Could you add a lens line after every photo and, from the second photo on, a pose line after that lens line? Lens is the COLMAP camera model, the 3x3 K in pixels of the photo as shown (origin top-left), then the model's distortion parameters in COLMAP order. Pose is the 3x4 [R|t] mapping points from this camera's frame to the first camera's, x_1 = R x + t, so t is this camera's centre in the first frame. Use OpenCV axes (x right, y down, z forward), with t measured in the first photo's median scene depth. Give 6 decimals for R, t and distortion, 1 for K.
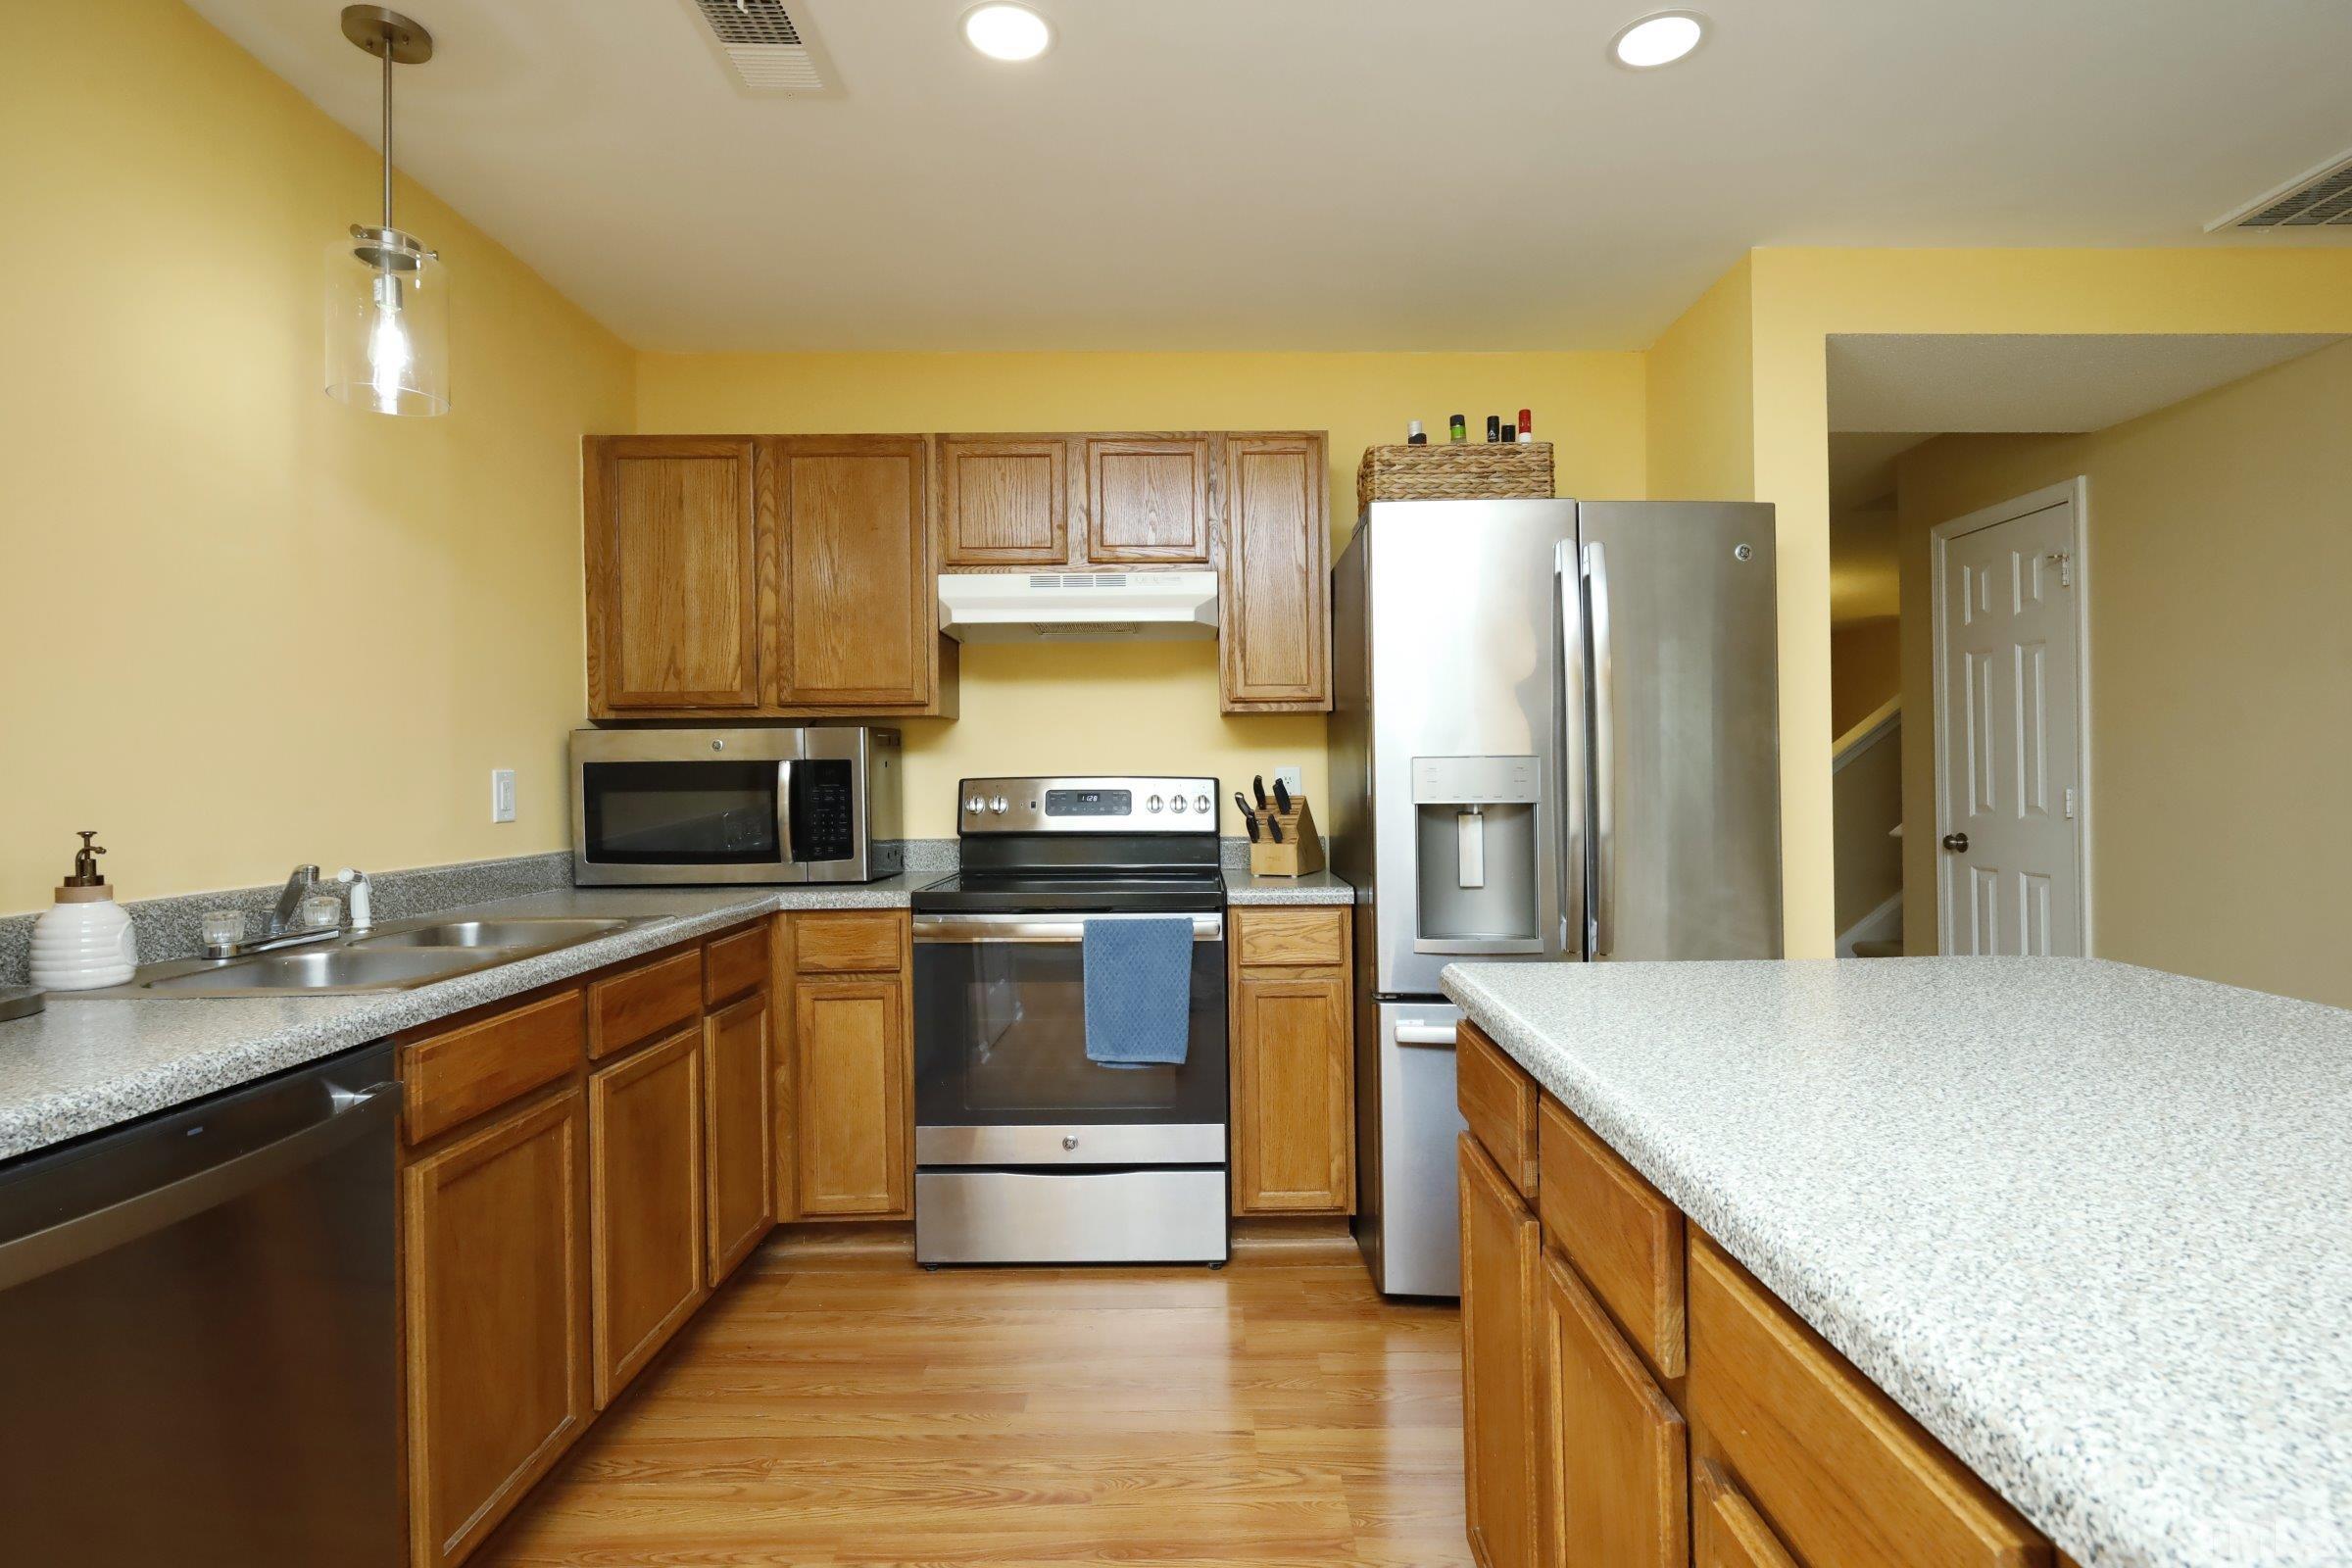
lens RADIAL K [[1149.4, 0, 1131.1], [0, 1149.4, 743.1], [0, 0, 1]] dist [-0.001523, 0.000607]
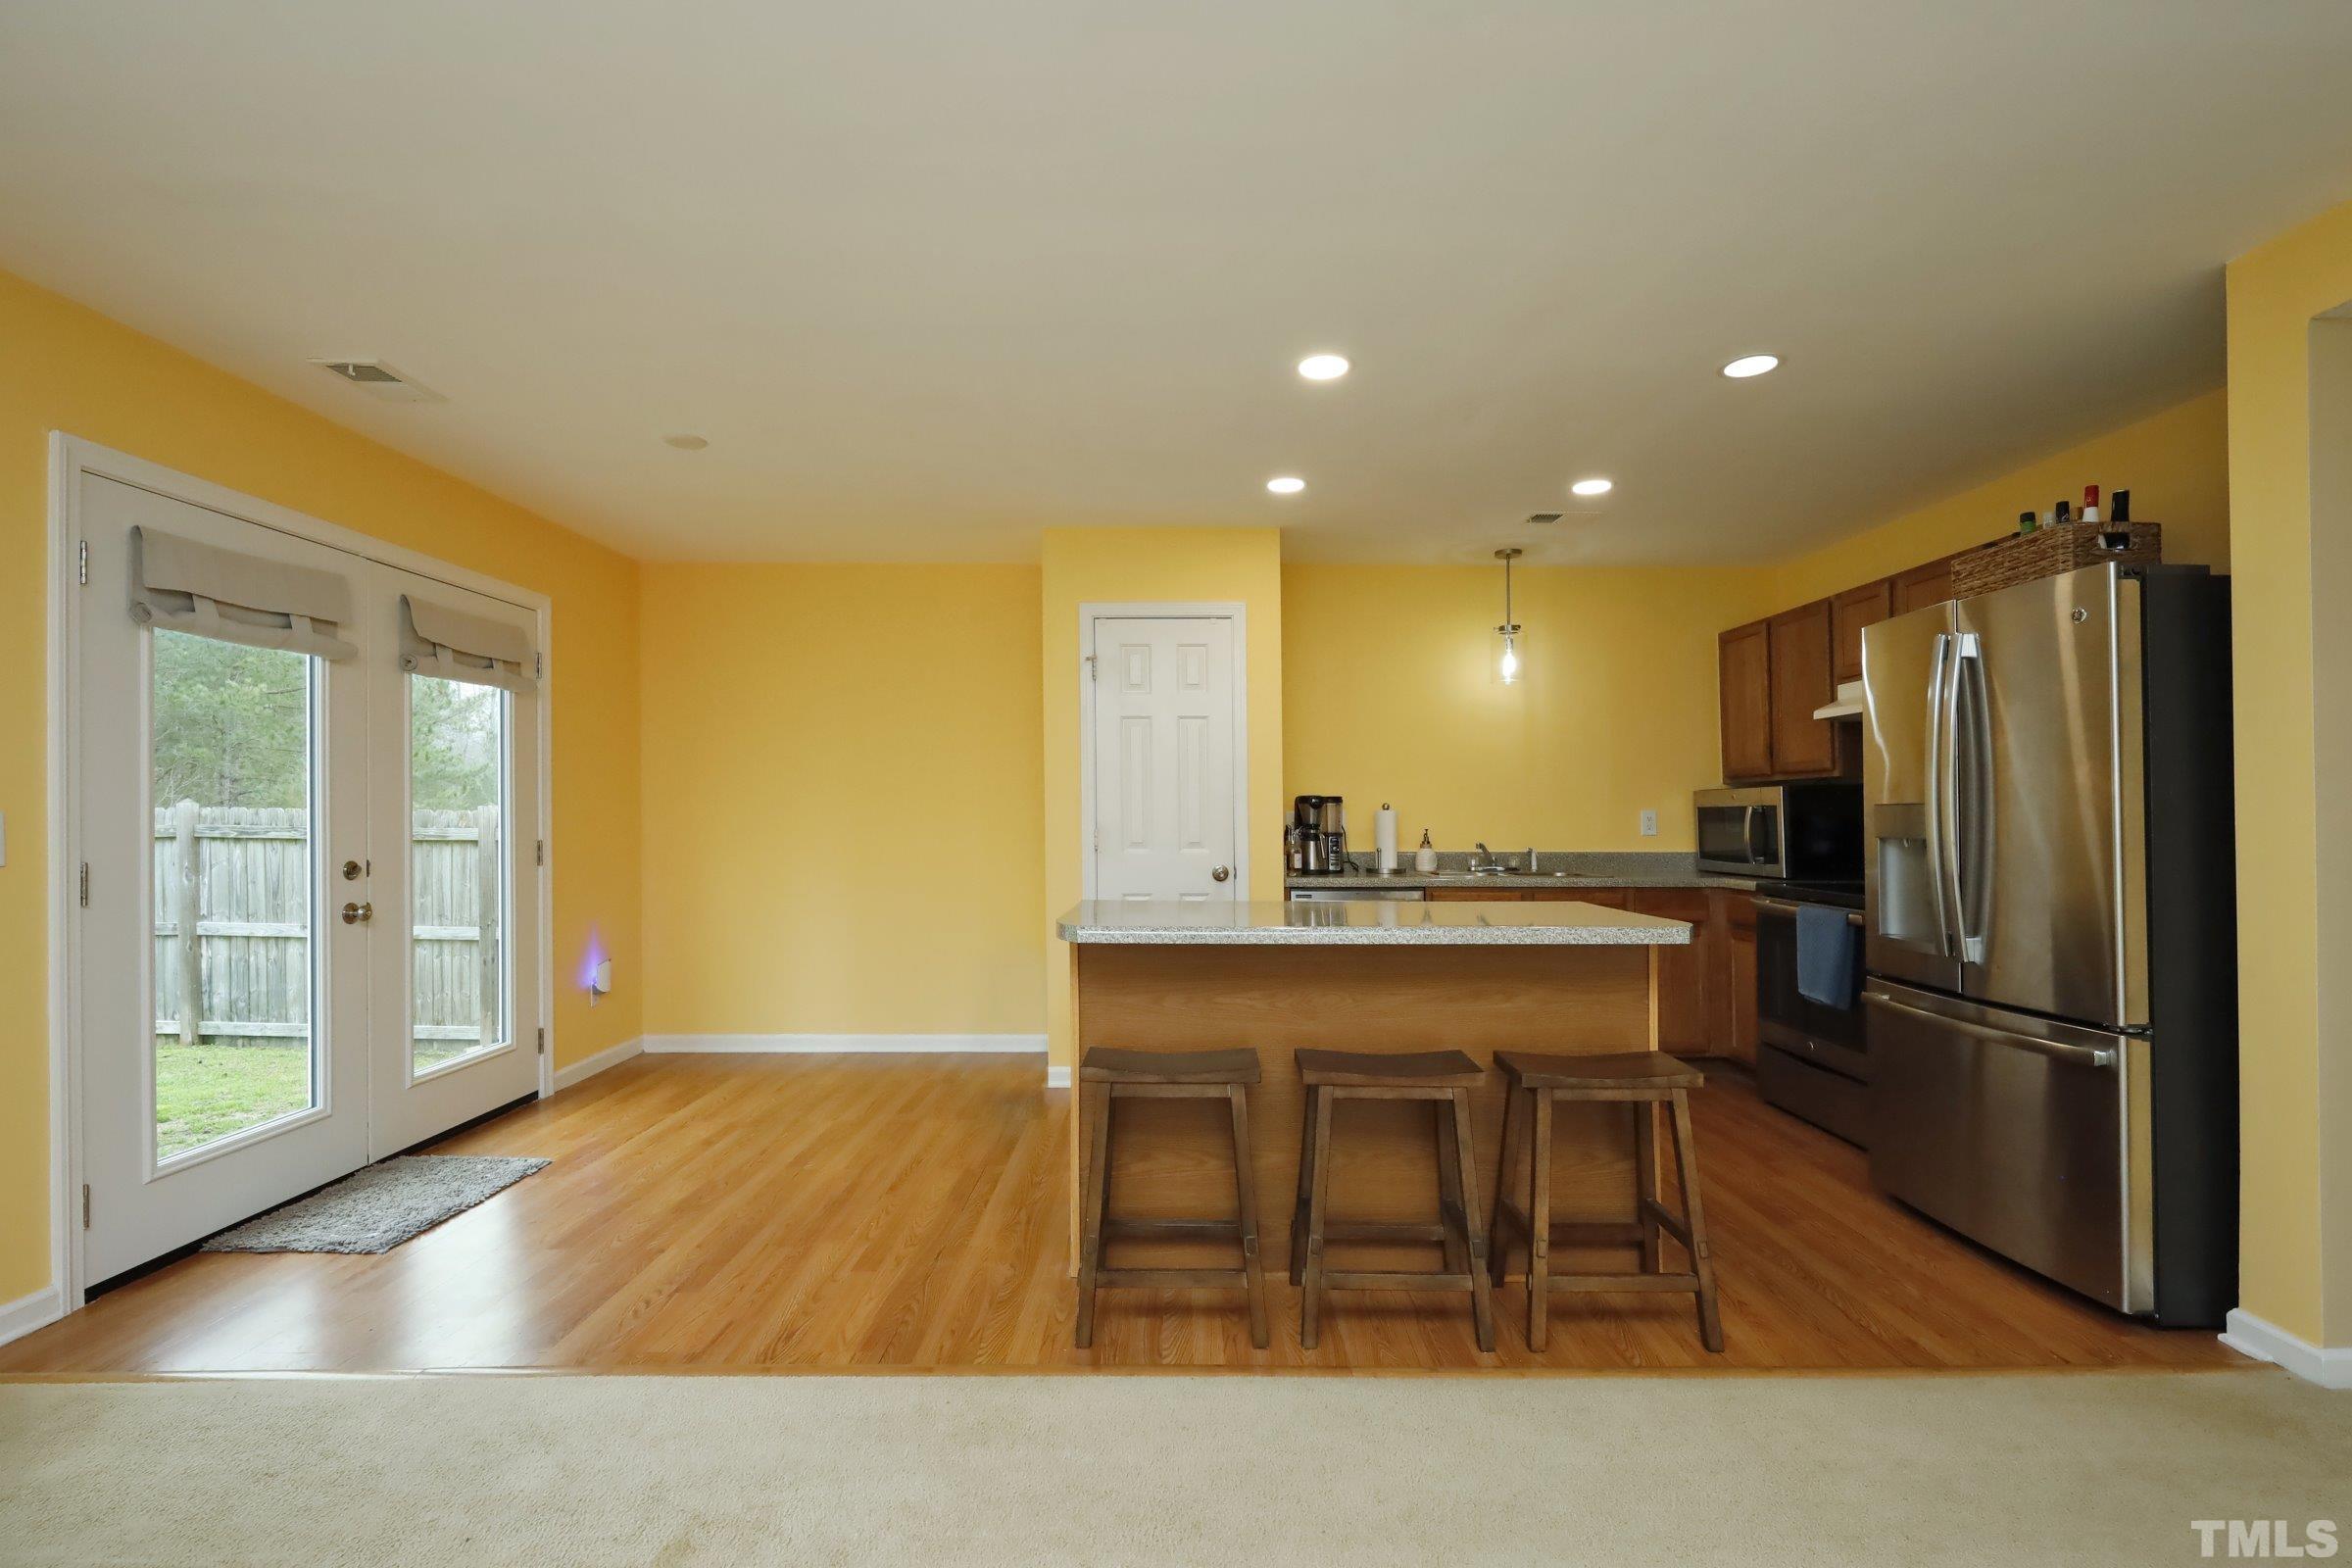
lens RADIAL K [[1114.3, 0, 1200.8], [0, 1114.3, 819.7], [0, 0, 1]] dist [0.002224, 0.000019]
pose [[0.020564, 0.009890, -0.999740, 1.338369], [0.026881, 0.999584, 0.010442, -0.005149], [0.999427, -0.027089, 0.020290, 0.112766]]
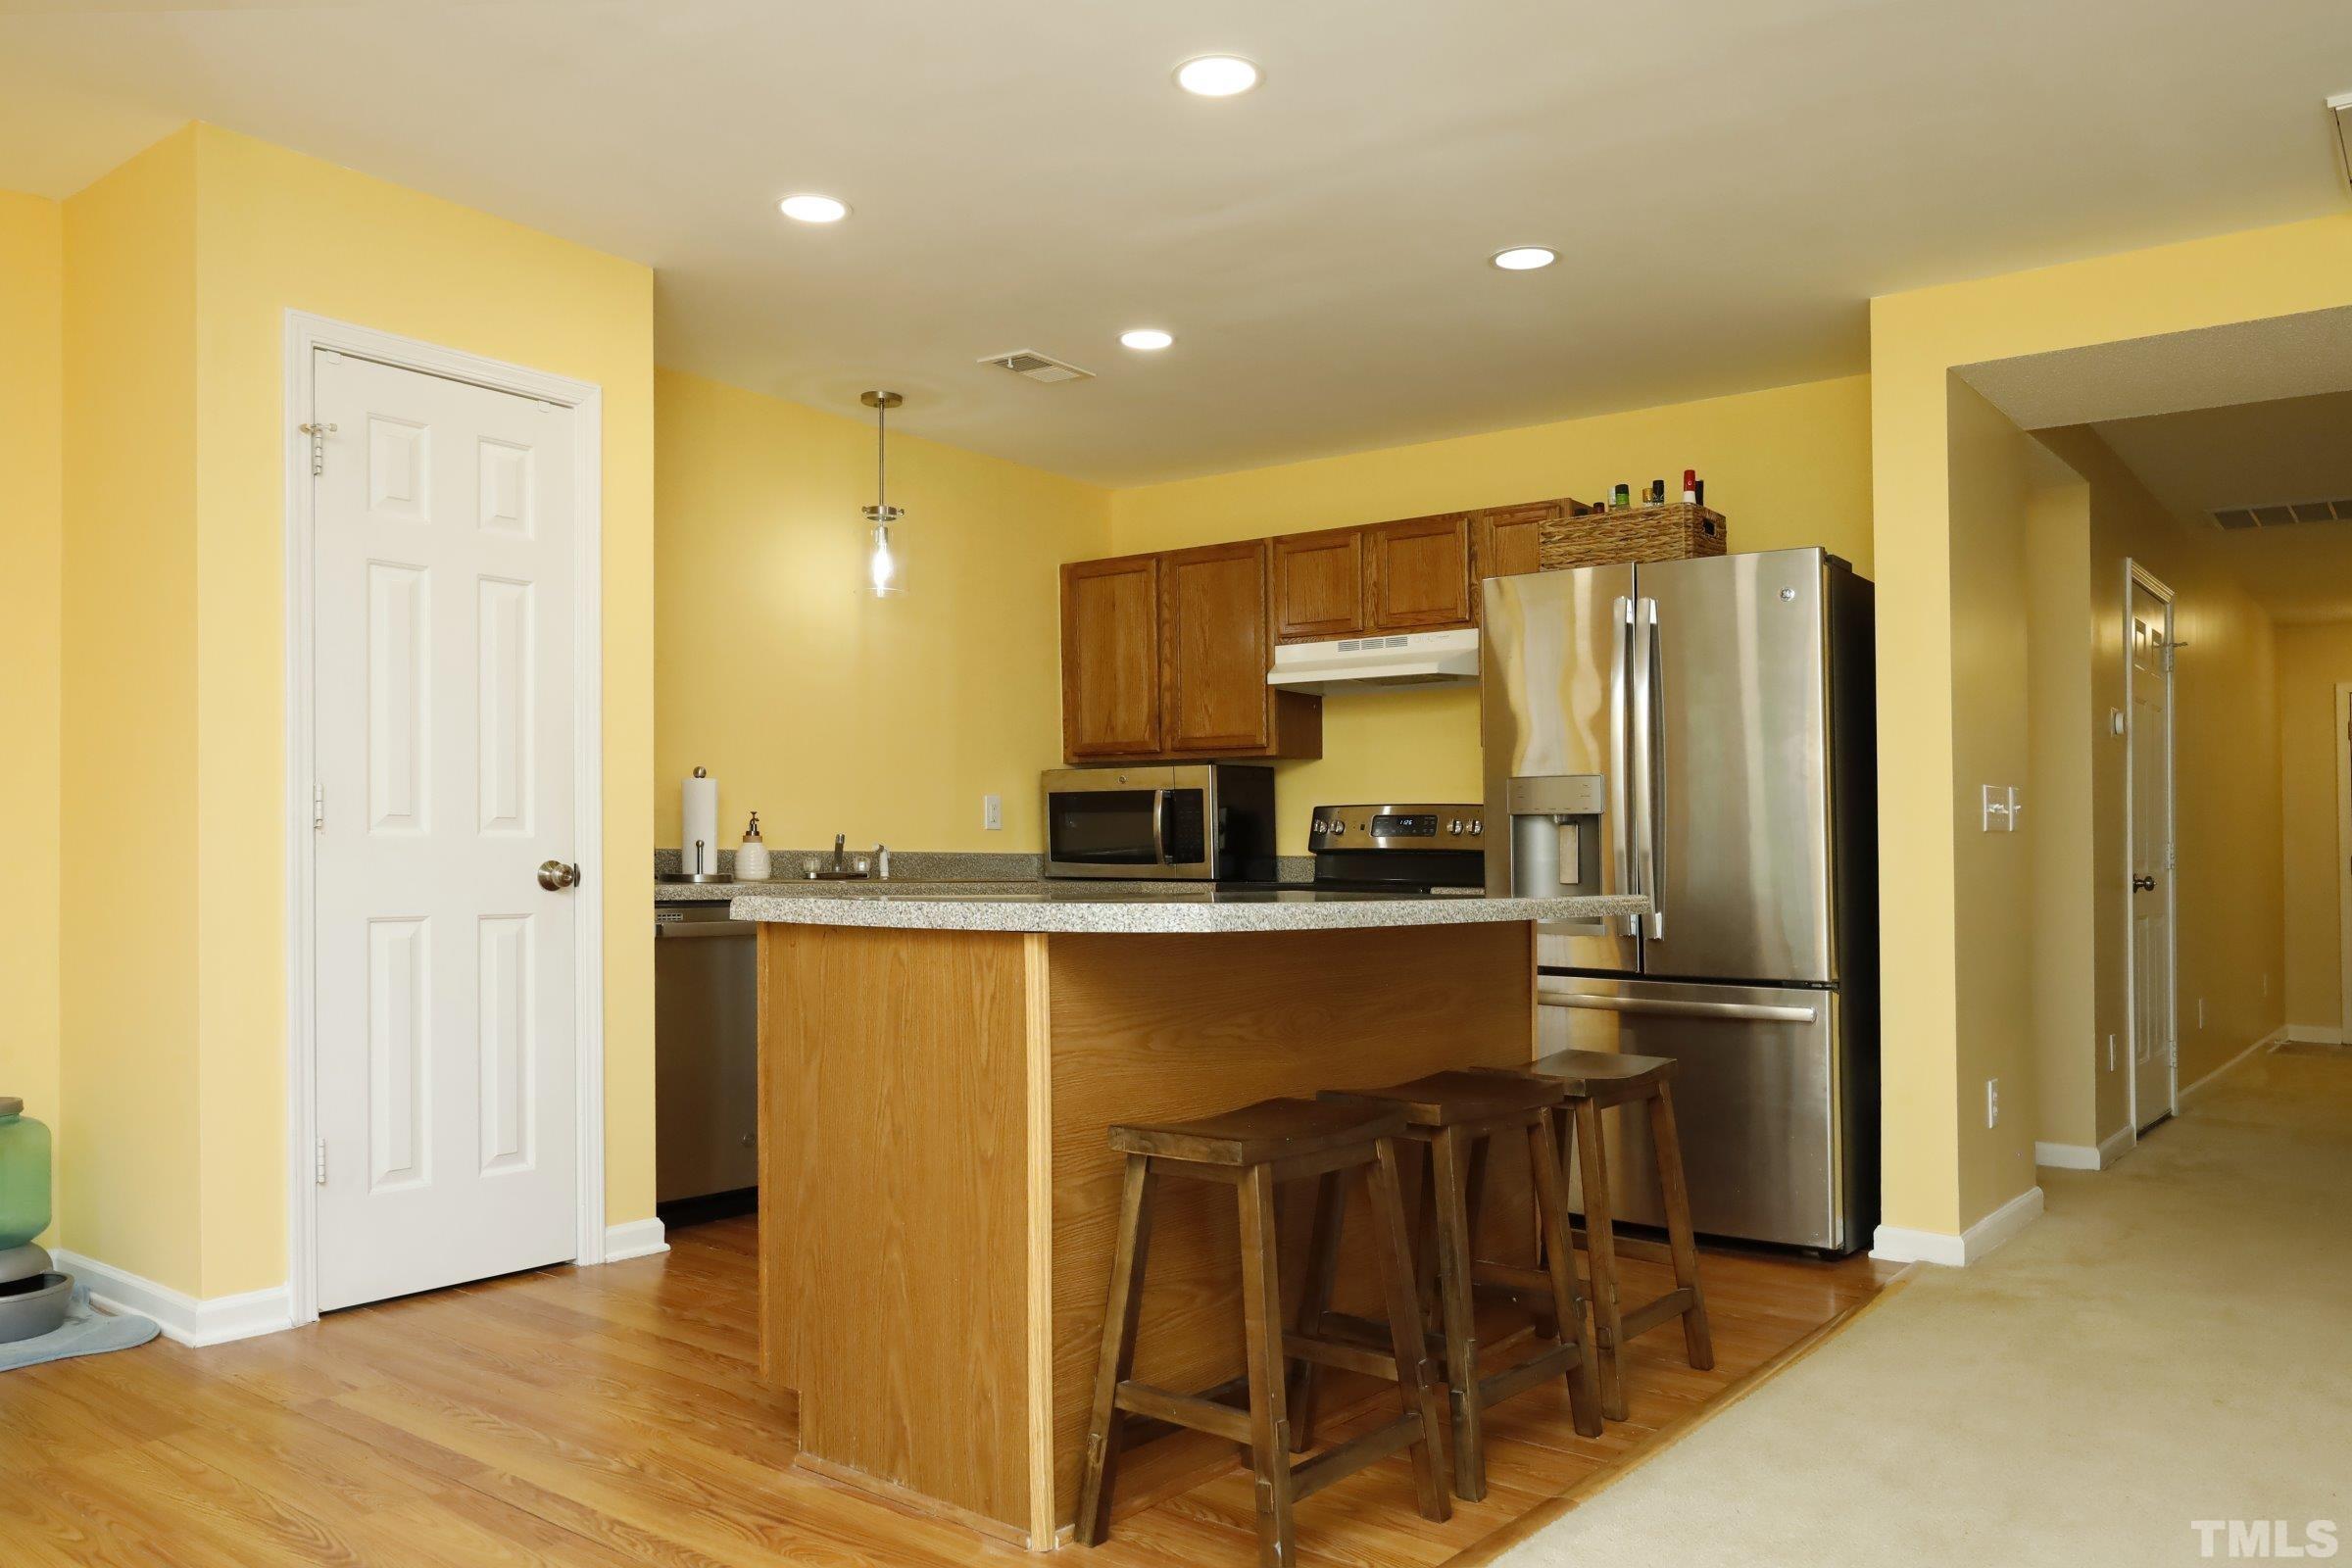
lens RADIAL K [[1715.1, 0, 1178.9], [0, 1715.1, 841.5], [0, 0, 1]] dist [0.001564, 0.001835]
pose [[0.800003, 0.008055, -0.599941, 0.915973], [0.000398, 0.999903, 0.013954, 0.045943], [0.599995, -0.011402, 0.799922, -0.613335]]
